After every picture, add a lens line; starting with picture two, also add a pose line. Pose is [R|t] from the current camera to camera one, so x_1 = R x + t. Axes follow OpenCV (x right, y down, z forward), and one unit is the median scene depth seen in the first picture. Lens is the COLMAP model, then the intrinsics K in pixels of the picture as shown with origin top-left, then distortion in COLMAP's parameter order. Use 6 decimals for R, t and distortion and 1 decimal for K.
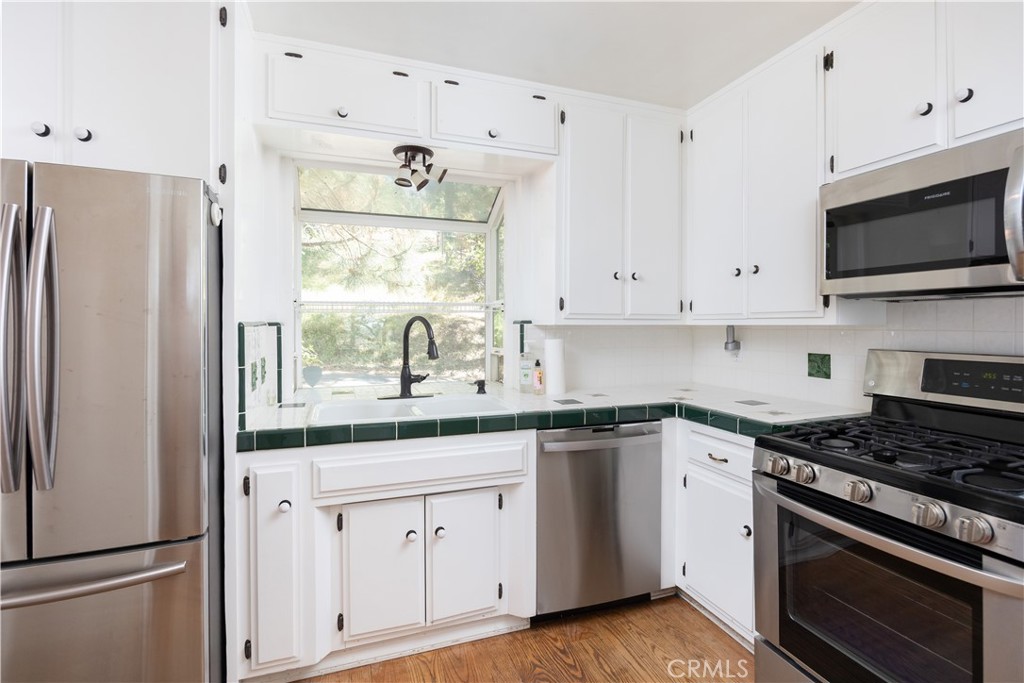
lens RADIAL K [[488.3, 0, 509.8], [0, 488.3, 326.7], [0, 0, 1]] dist [-0.015233, 0.003723]
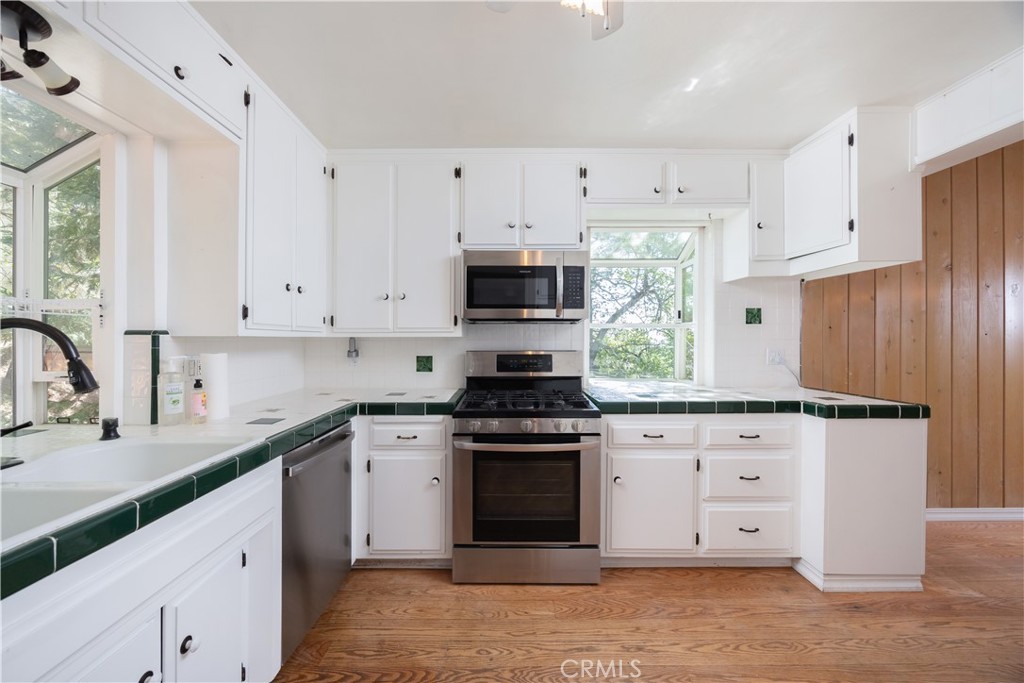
lens RADIAL K [[387.9, 0, 517.5], [0, 387.9, 339.8], [0, 0, 1]] dist [-0.001881, 0.000080]
pose [[0.321622, -0.005278, 0.946853, -0.454331], [0.006186, 0.999975, 0.003473, 0.003369], [-0.946848, 0.004740, 0.321647, 0.360733]]
